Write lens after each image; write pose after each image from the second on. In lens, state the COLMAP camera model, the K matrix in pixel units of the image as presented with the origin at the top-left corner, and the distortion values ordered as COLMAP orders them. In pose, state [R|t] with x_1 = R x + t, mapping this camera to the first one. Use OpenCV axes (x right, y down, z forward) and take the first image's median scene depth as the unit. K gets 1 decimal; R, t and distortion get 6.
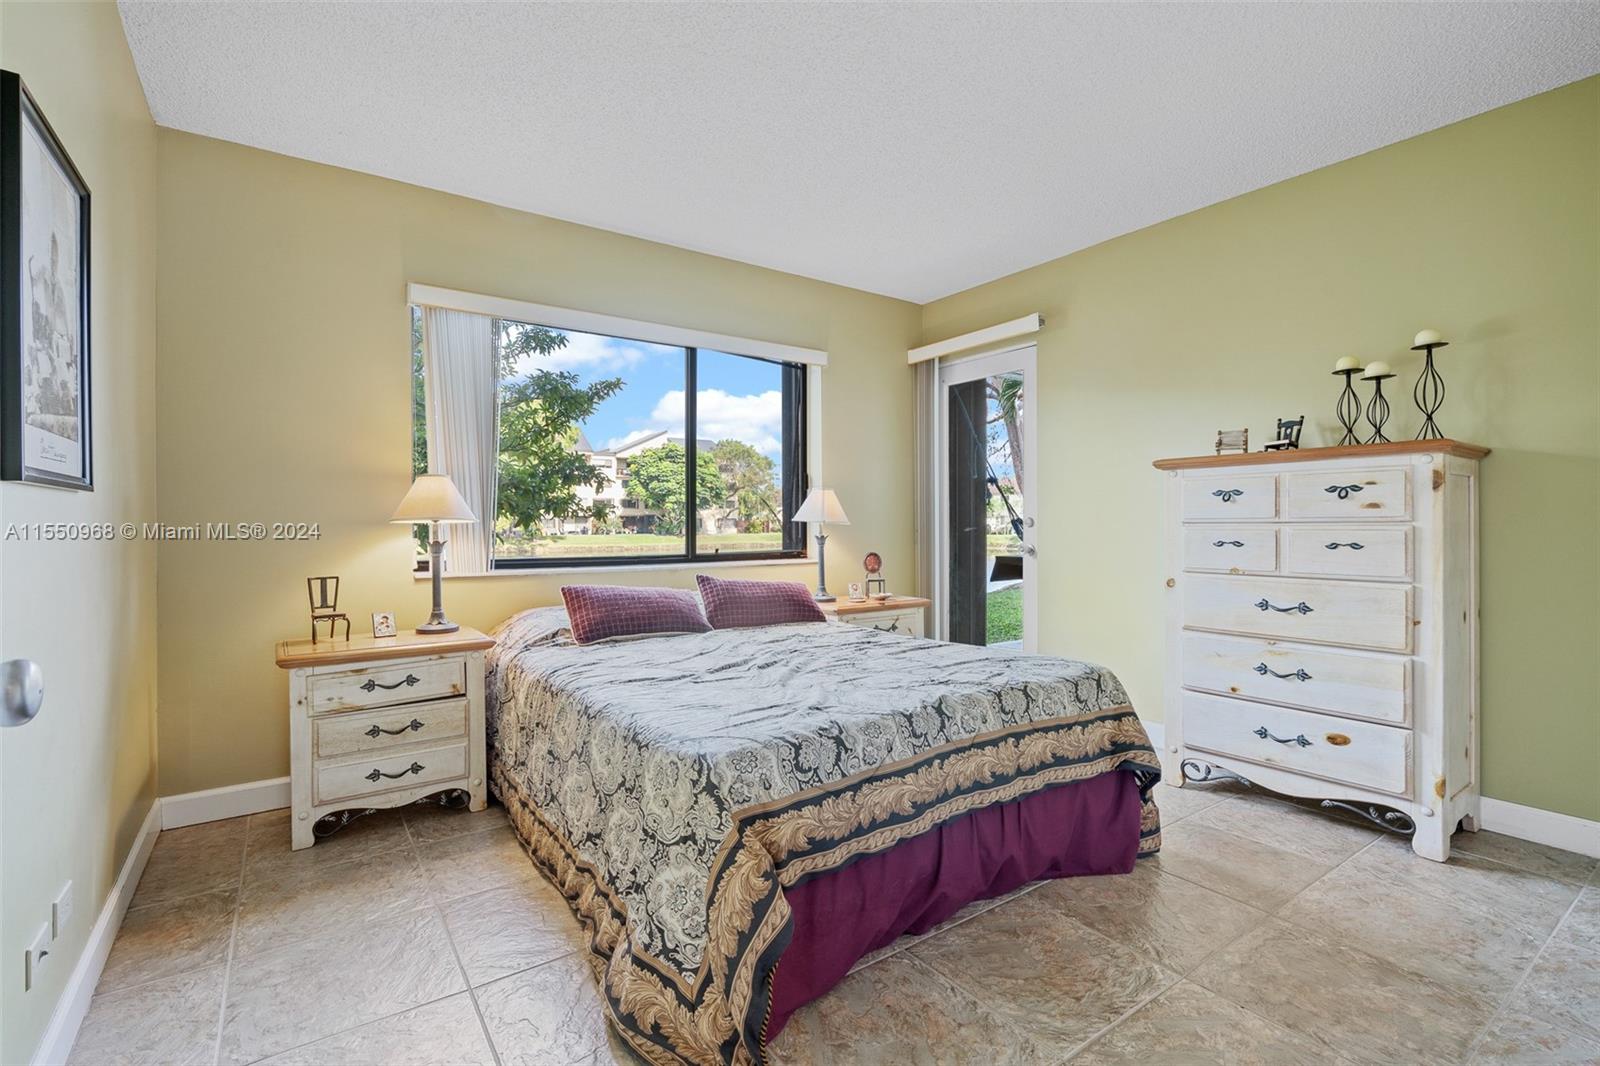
lens RADIAL K [[732.6, 0, 800.7], [0, 732.6, 529.0], [0, 0, 1]] dist [-0.005242, 0.003247]
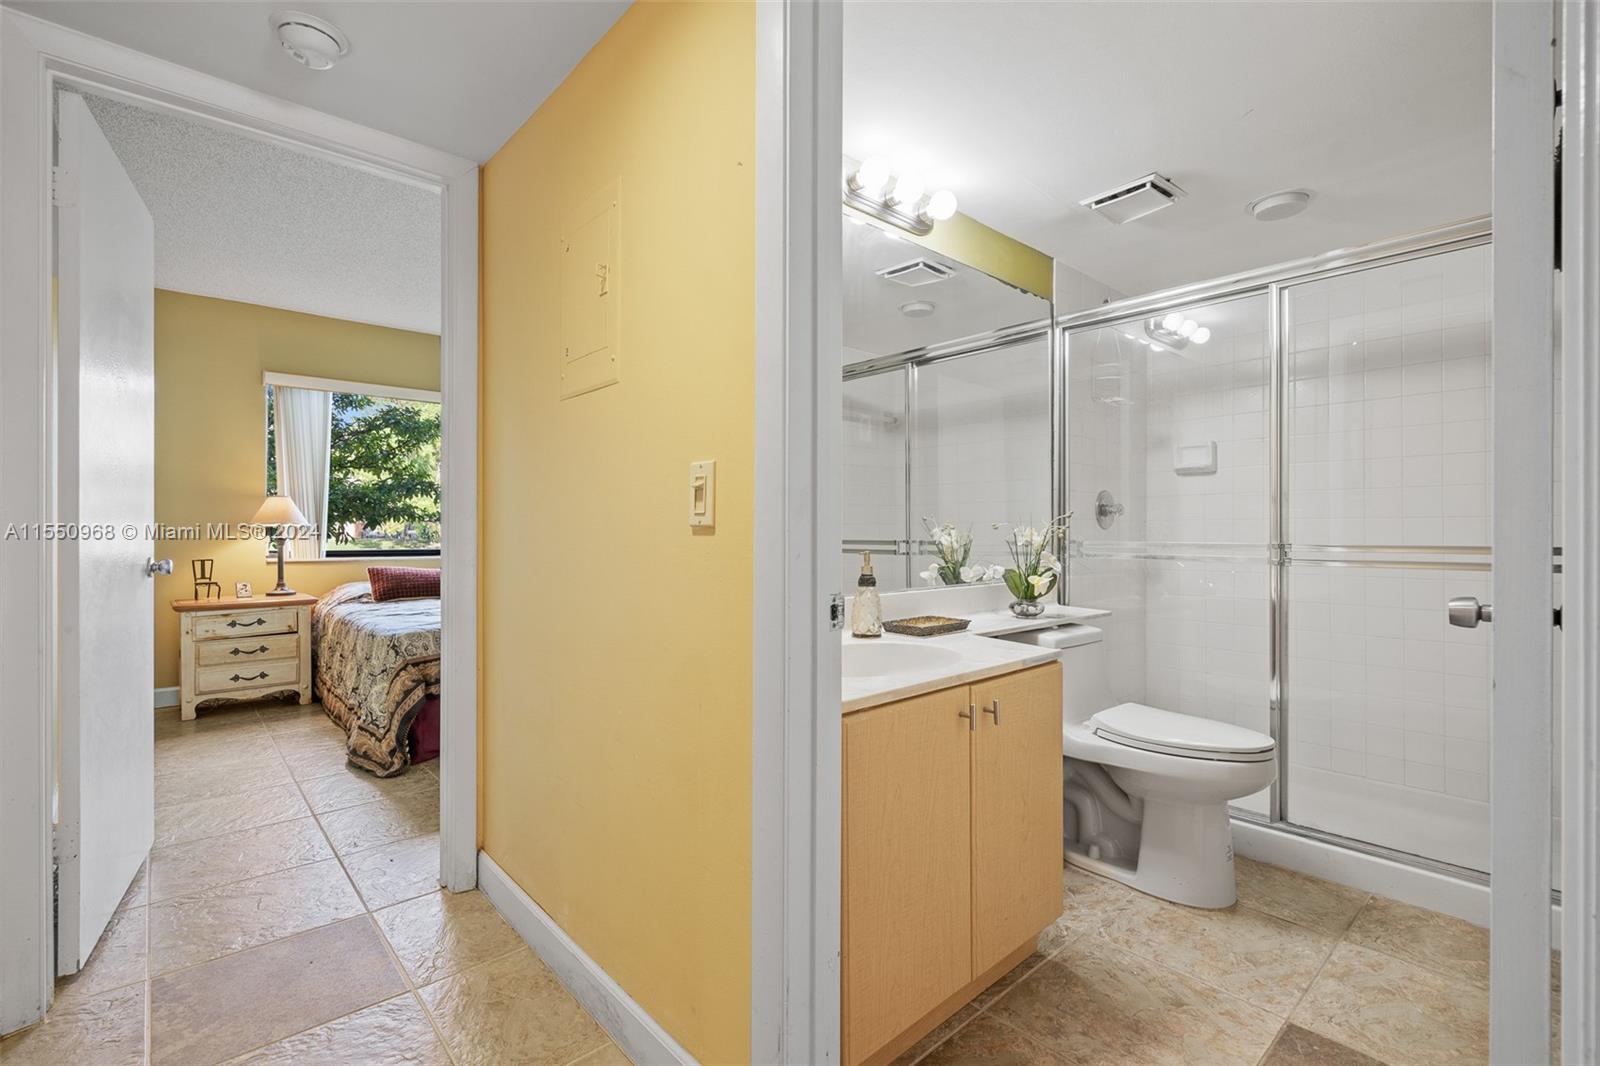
lens RADIAL K [[732.6, 0, 806.5], [0, 732.6, 531.4], [0, 0, 1]] dist [-0.005242, 0.003247]
pose [[0.993065, 0.005141, 0.117450, 0.501652], [-0.004759, 0.999982, -0.003527, 0.002794], [-0.117467, 0.002943, 0.993072, -0.791843]]
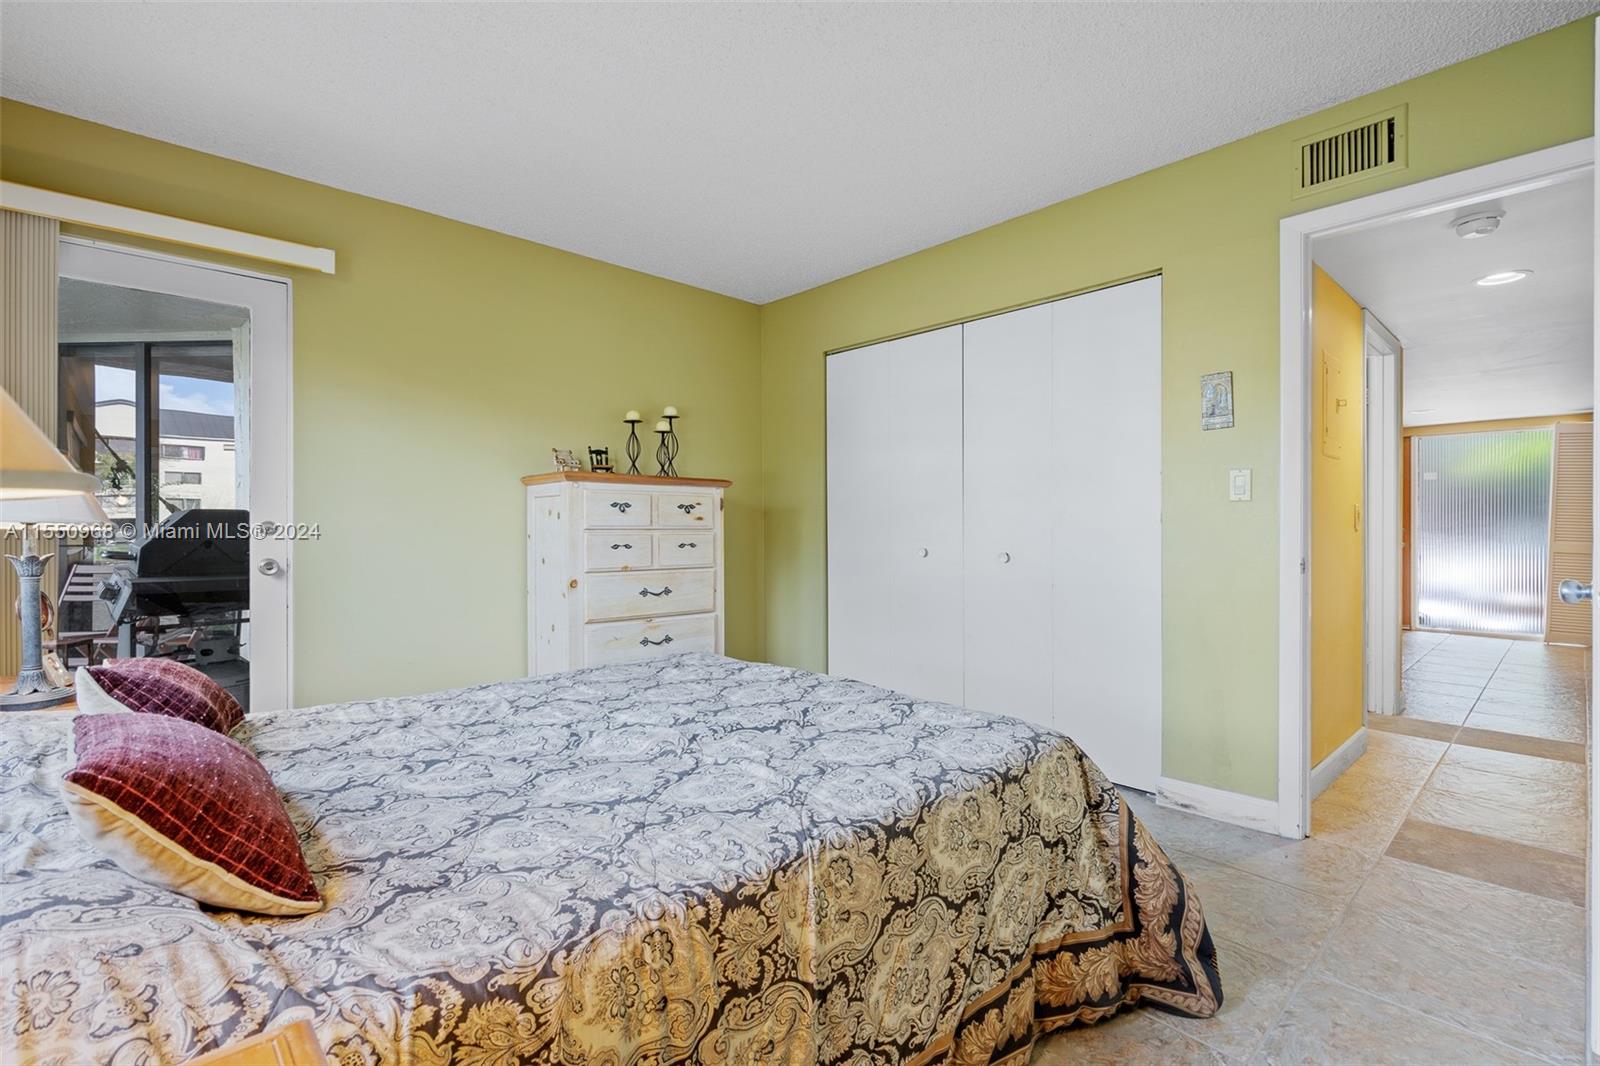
lens RADIAL K [[732.6, 0, 808.8], [0, 732.6, 530.7], [0, 0, 1]] dist [-0.005242, 0.003247]
pose [[-0.139502, 0.002760, 0.990218, -0.556918], [0.007714, 0.999969, -0.001701, -0.001661], [-0.990192, 0.007401, -0.139519, 0.706906]]
